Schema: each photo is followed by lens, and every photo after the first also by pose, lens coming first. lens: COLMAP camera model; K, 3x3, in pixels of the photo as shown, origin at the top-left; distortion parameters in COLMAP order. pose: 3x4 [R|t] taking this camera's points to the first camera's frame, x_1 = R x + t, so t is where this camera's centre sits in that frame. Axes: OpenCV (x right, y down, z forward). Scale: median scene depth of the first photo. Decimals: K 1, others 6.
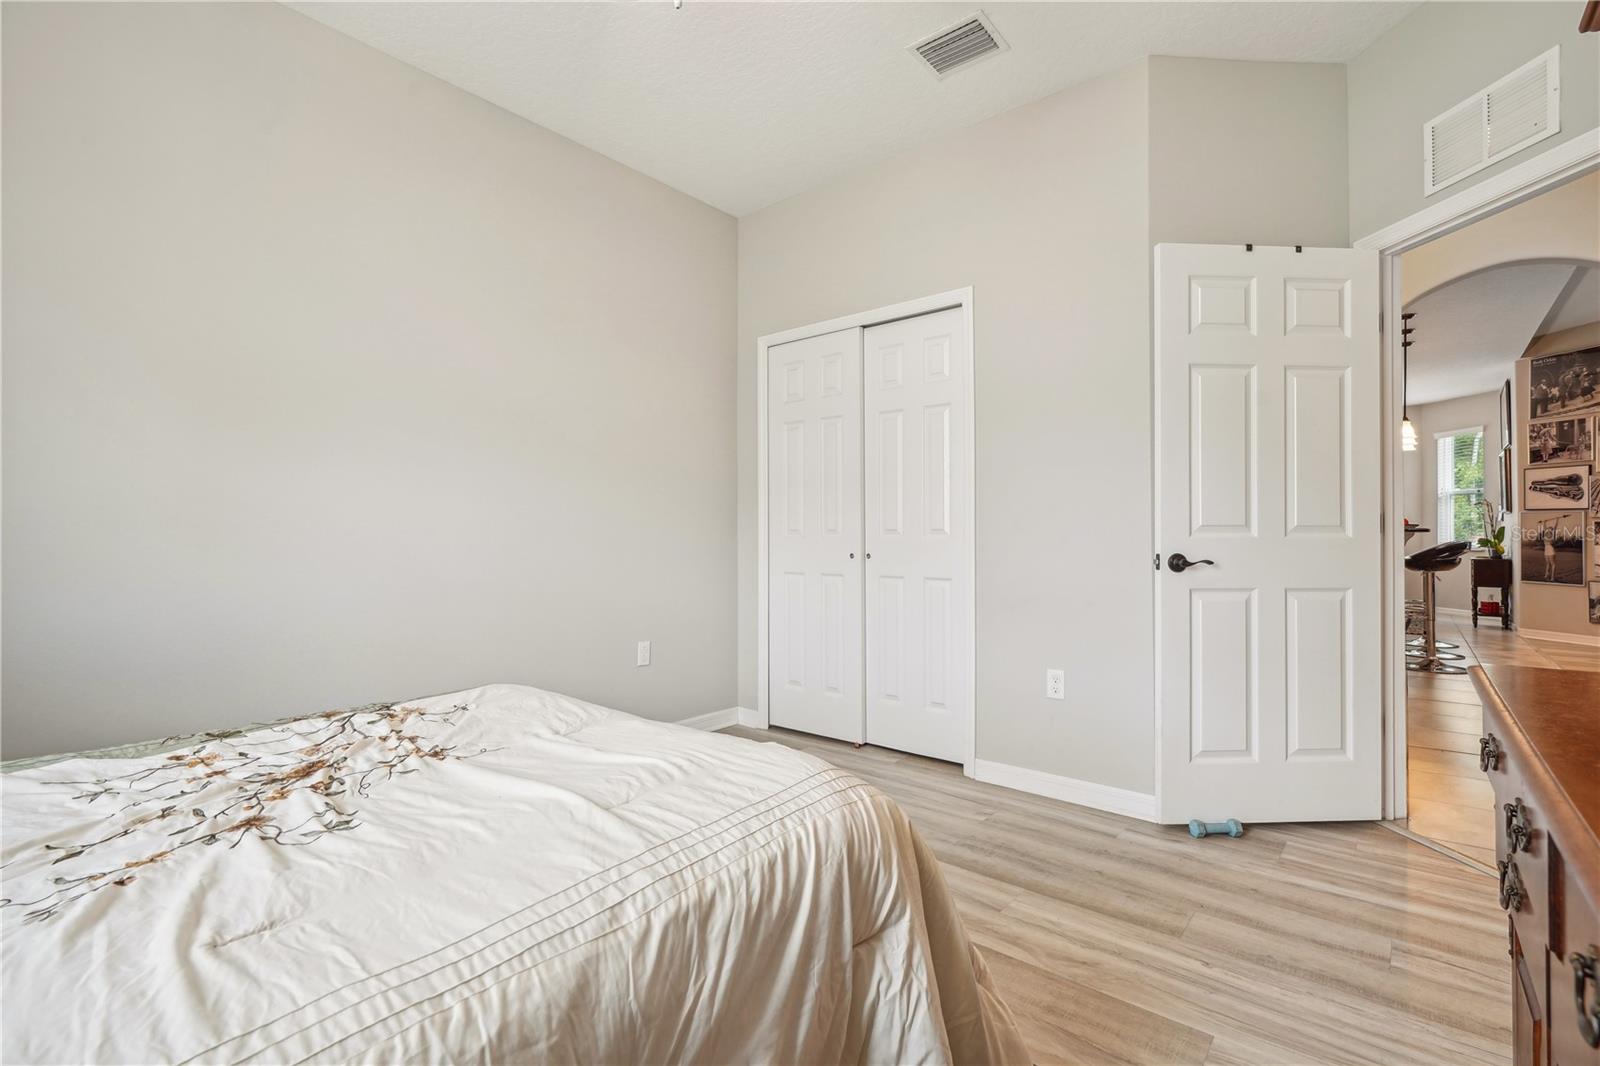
lens RADIAL K [[729.0, 0, 800.0], [0, 729.0, 533.0], [0, 0, 1]] dist [0.001772, 0.000395]
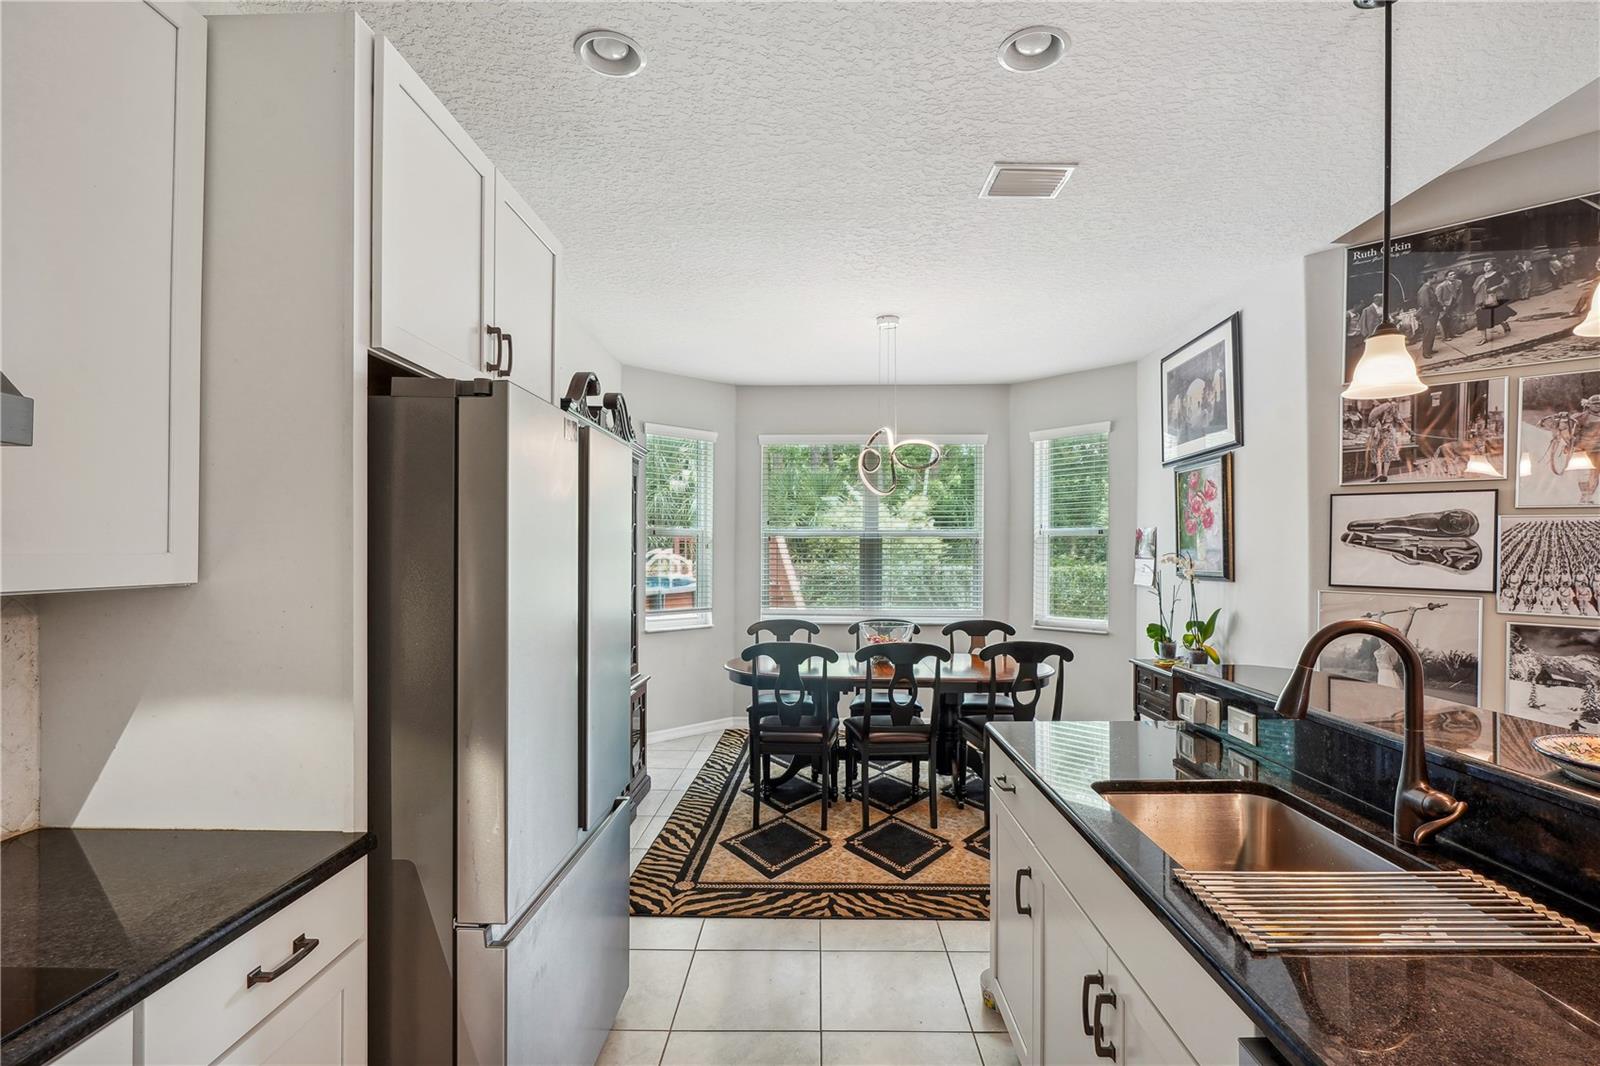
lens RADIAL K [[738.0, 0, 804.4], [0, 738.0, 551.6], [0, 0, 1]] dist [-0.001283, 0.000036]
pose [[0.783343, 0.003477, 0.621580, 0.474879], [-0.007316, 0.999967, 0.003627, -0.053456], [-0.621547, -0.007389, 0.783342, 0.873088]]
